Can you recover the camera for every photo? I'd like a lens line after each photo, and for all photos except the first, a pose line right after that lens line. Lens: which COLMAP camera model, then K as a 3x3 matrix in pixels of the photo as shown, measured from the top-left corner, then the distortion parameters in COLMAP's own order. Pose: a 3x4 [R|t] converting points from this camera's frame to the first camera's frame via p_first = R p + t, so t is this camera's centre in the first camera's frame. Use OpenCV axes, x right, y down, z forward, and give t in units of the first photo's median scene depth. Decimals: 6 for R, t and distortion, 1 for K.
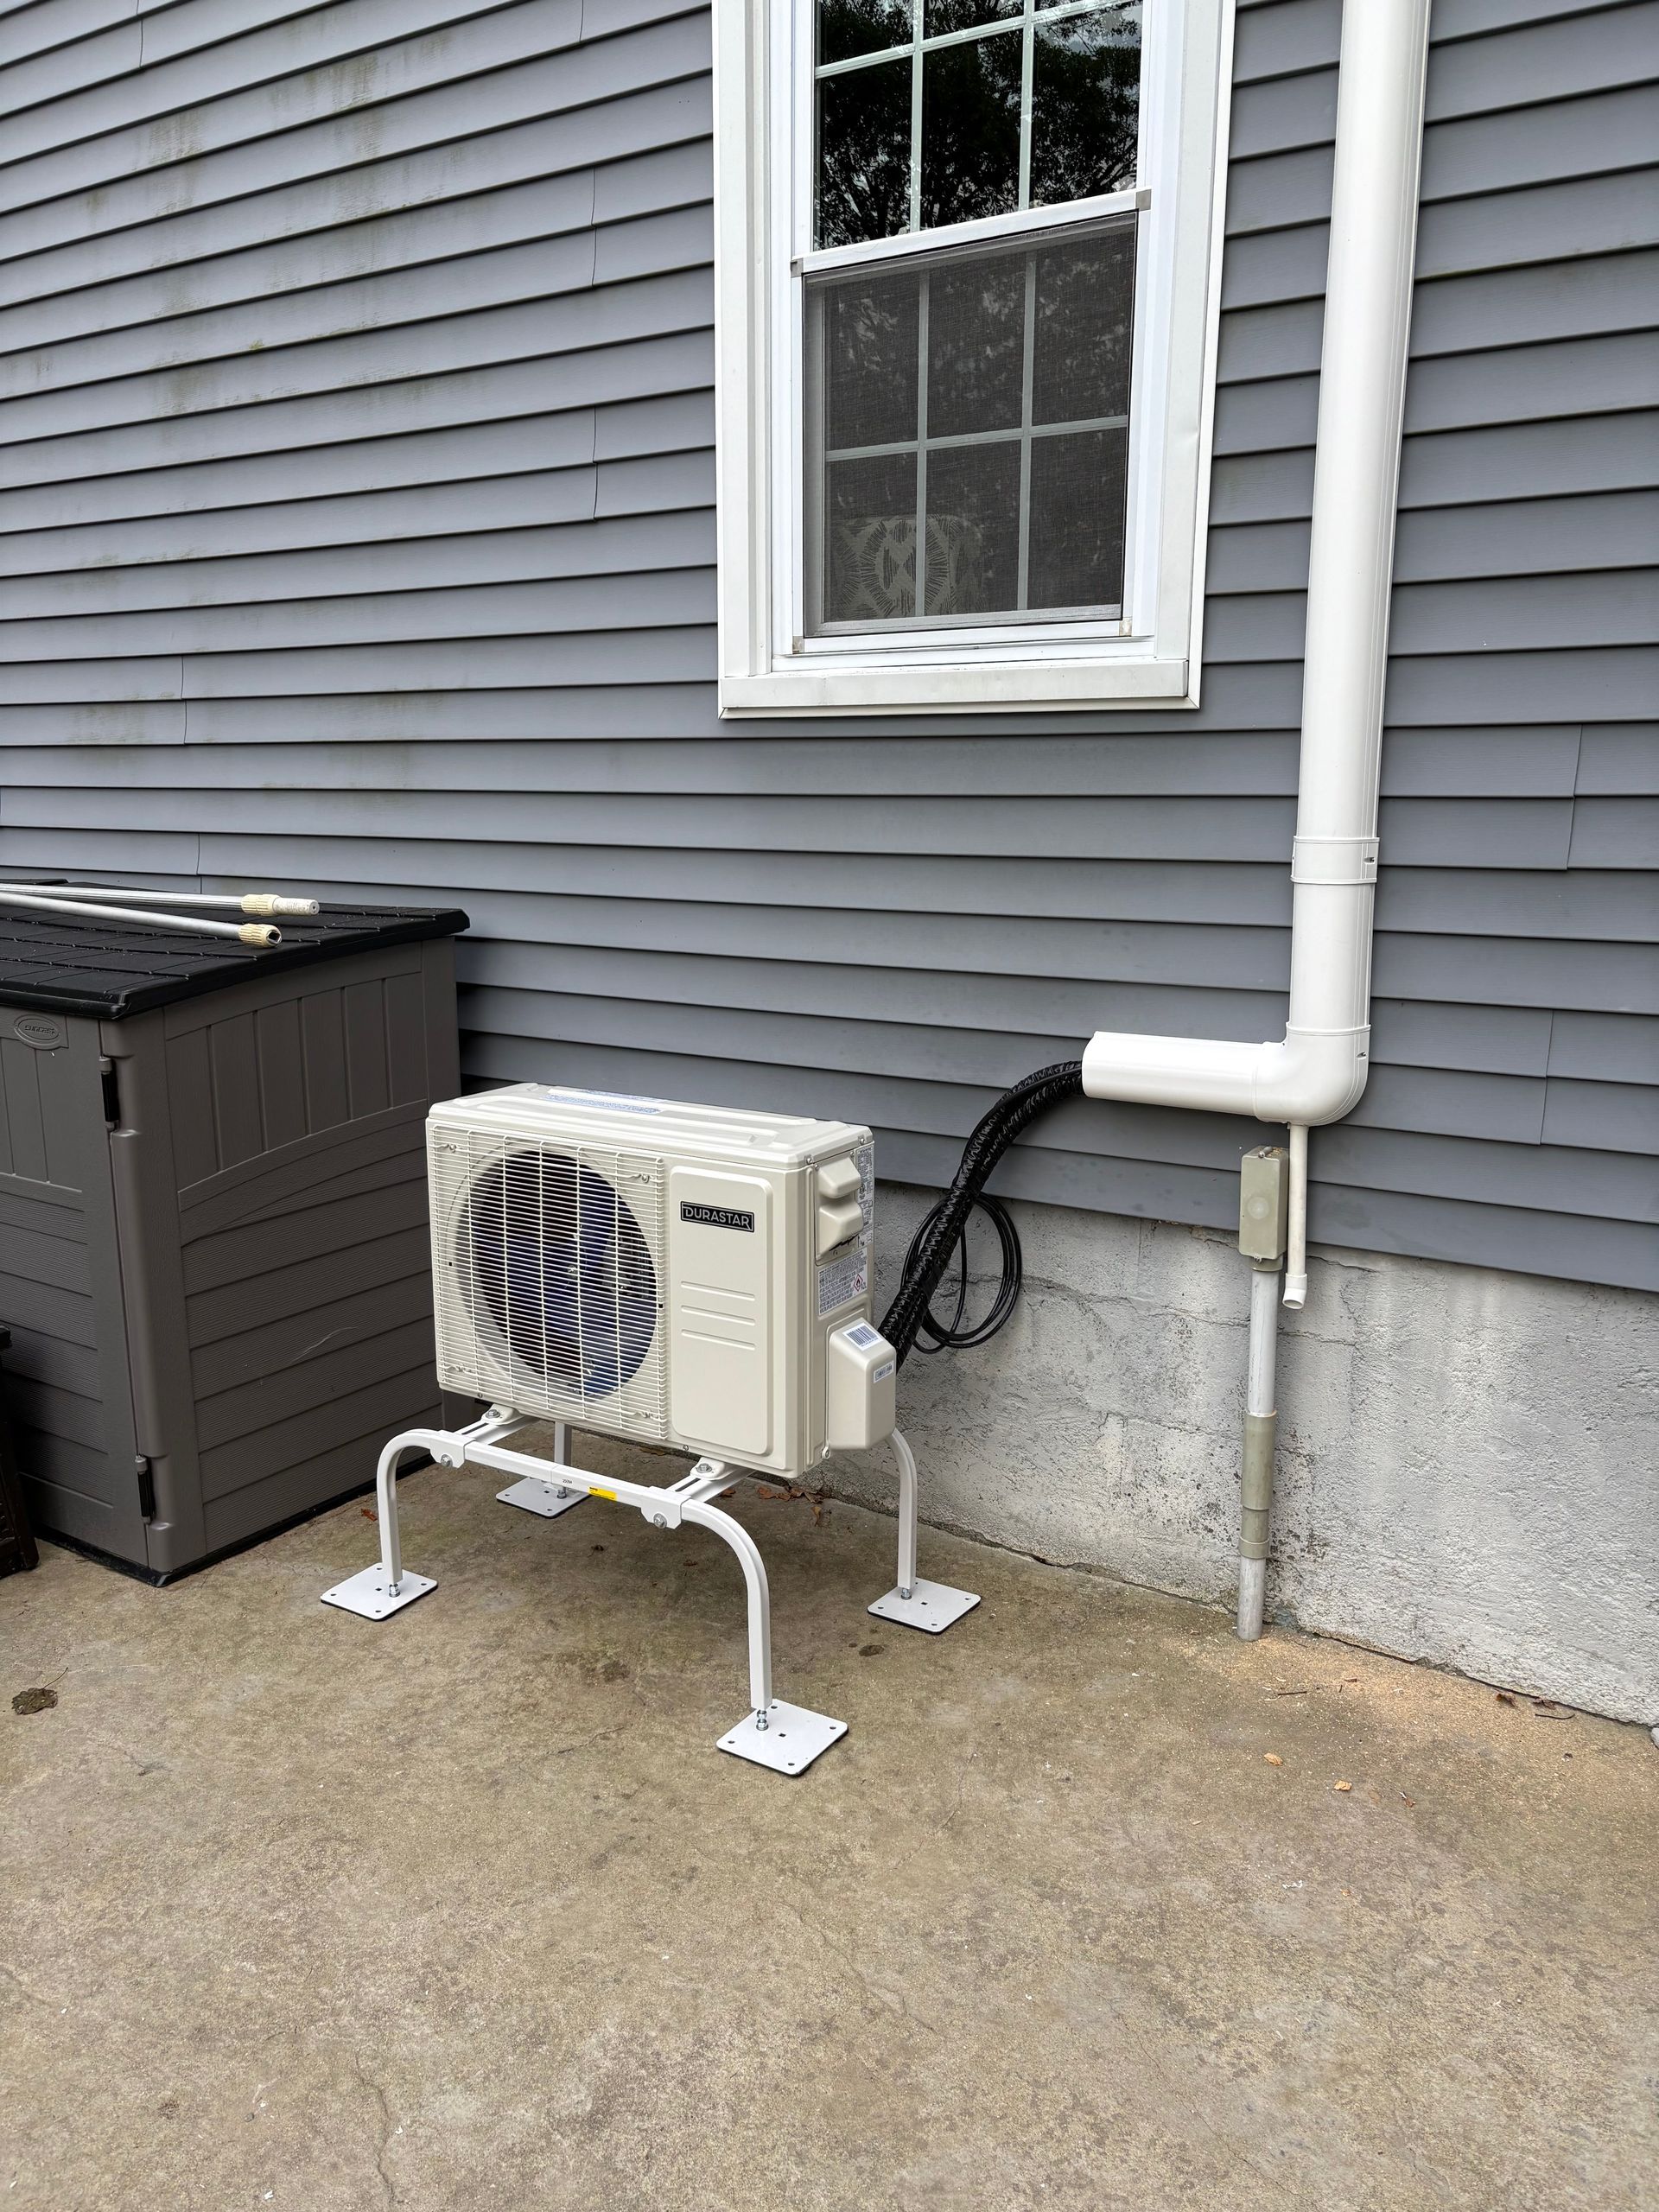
lens RADIAL K [[1699.9, 0, 838.2], [0, 1699.9, 1105.2], [0, 0, 1]] dist [0.044959, -0.034349]
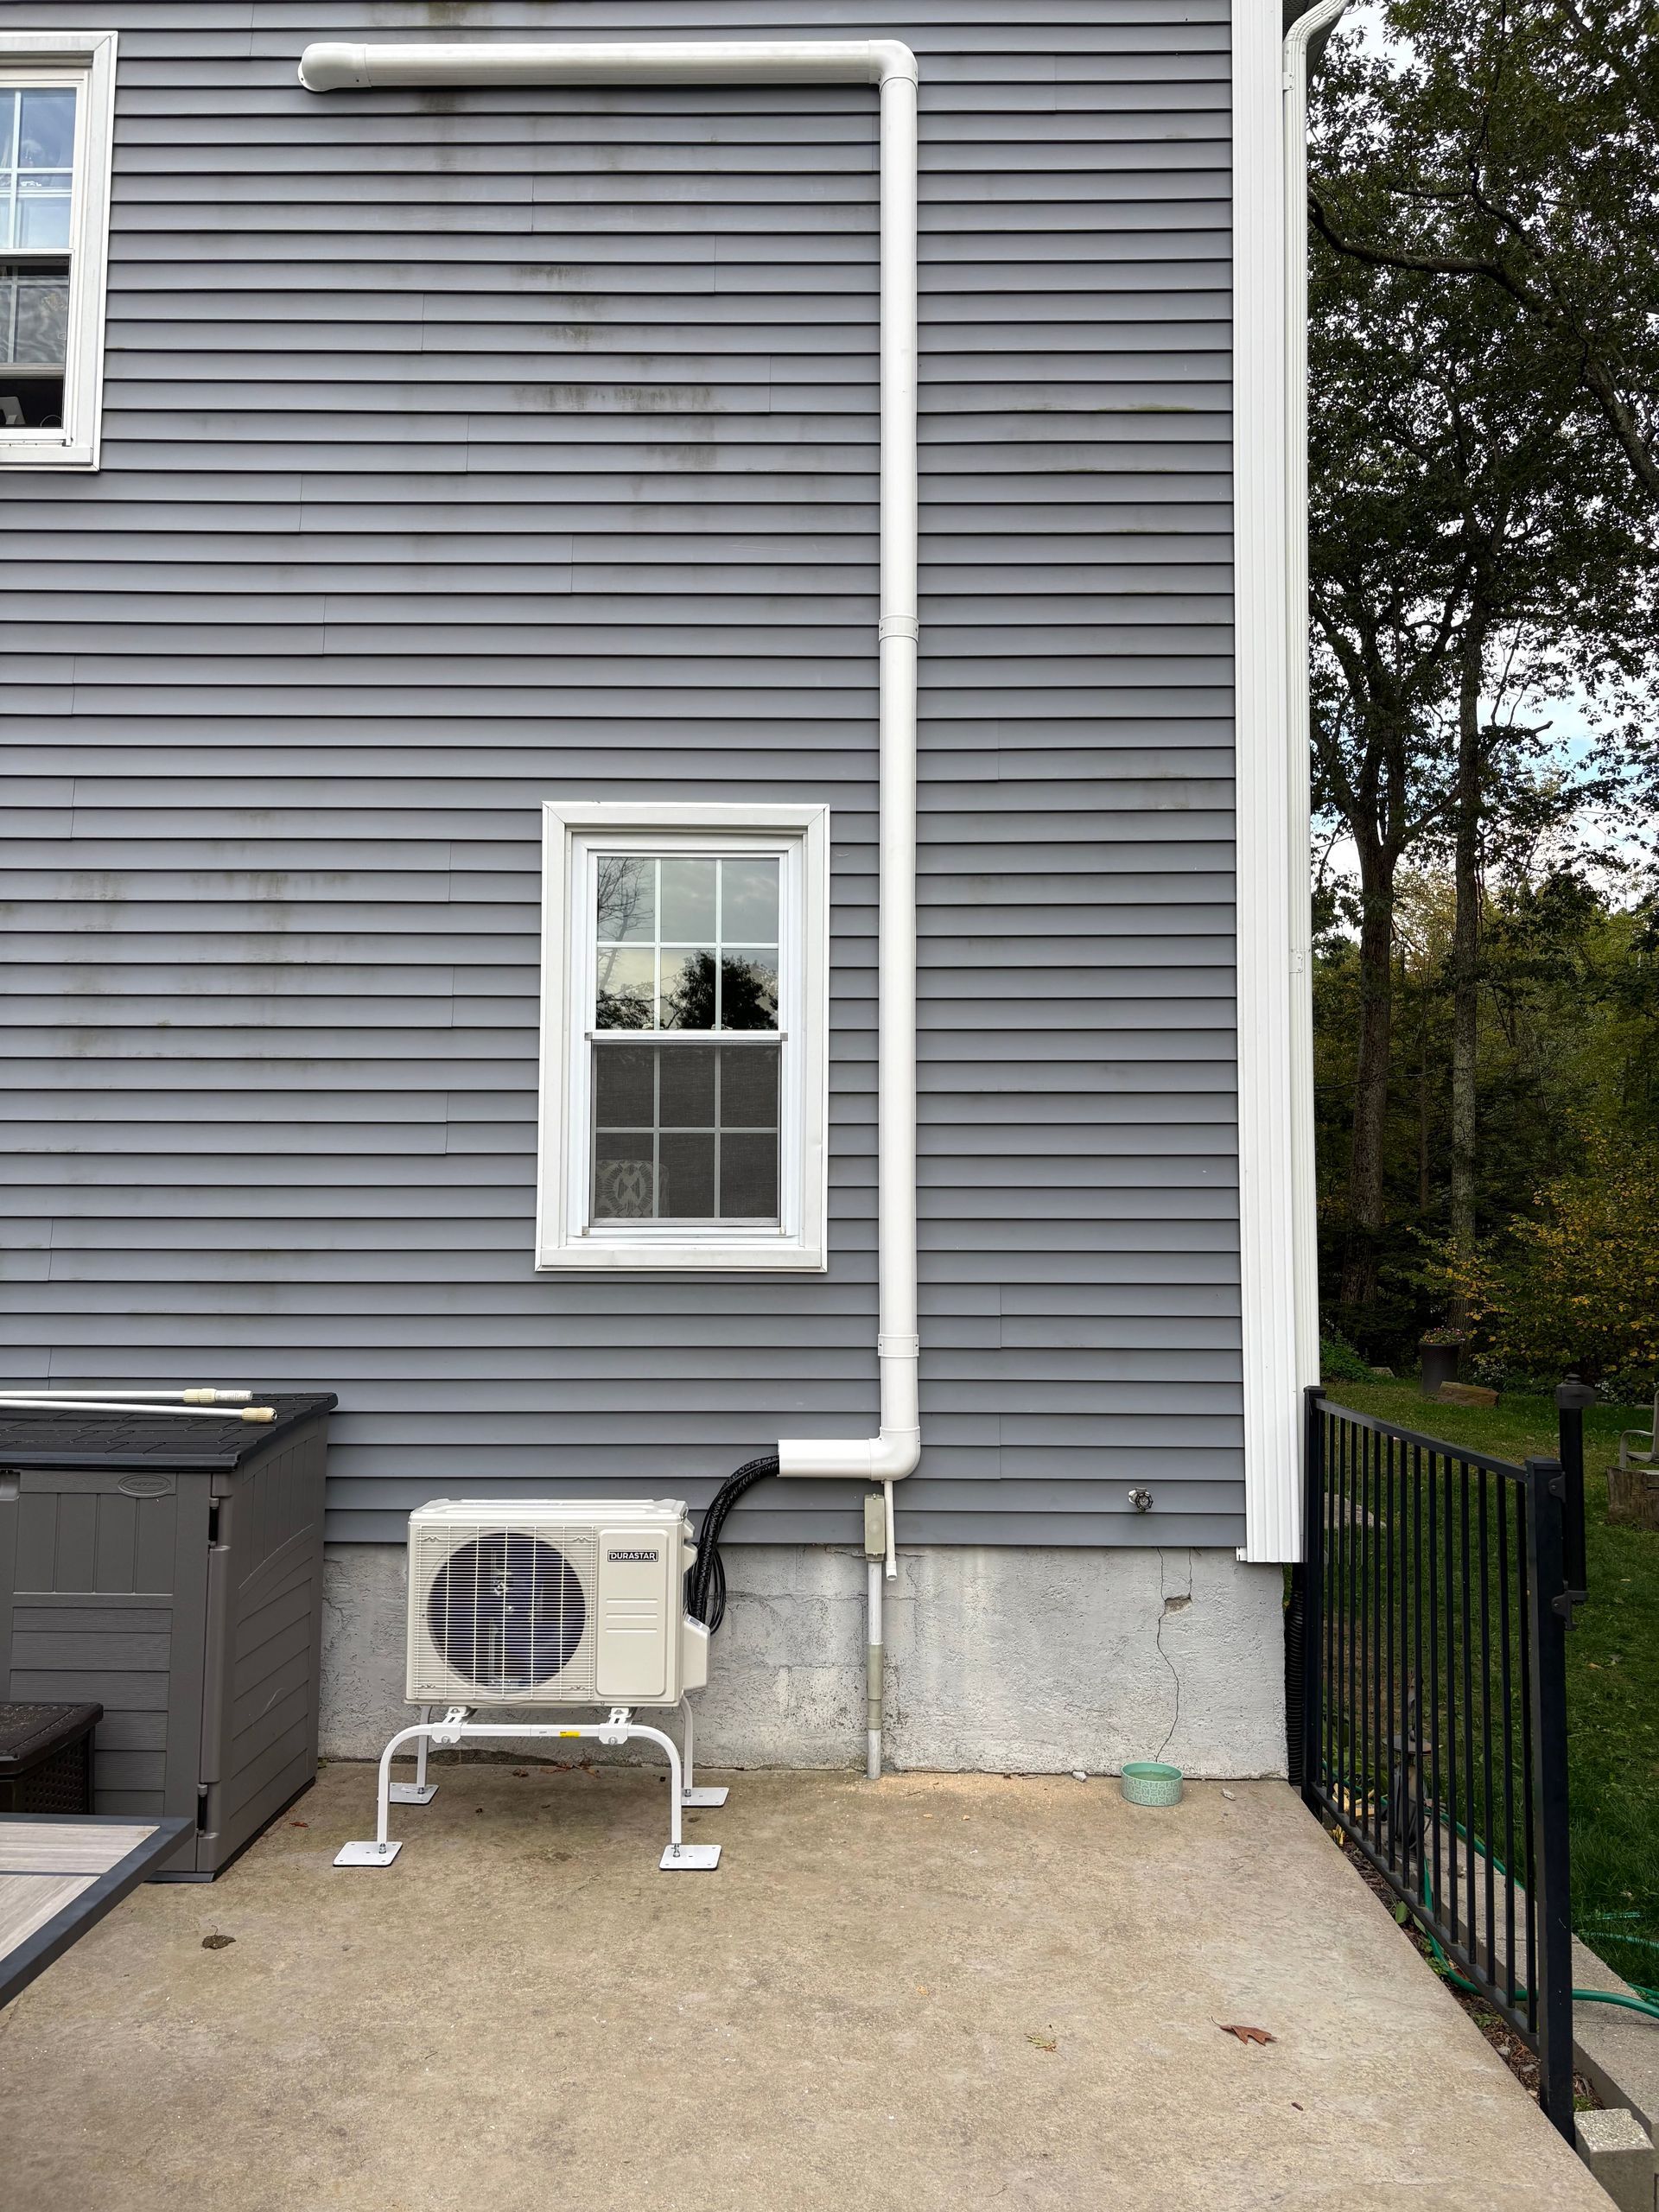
lens RADIAL K [[1699.9, 0, 838.2], [0, 1699.9, 1105.2], [0, 0, 1]] dist [0.044959, -0.034349]
pose [[0.849086, 0.046441, 0.526209, -0.783622], [0.096901, 0.965533, -0.241572, 0.057649], [-0.519291, 0.256106, 0.815320, -0.640622]]
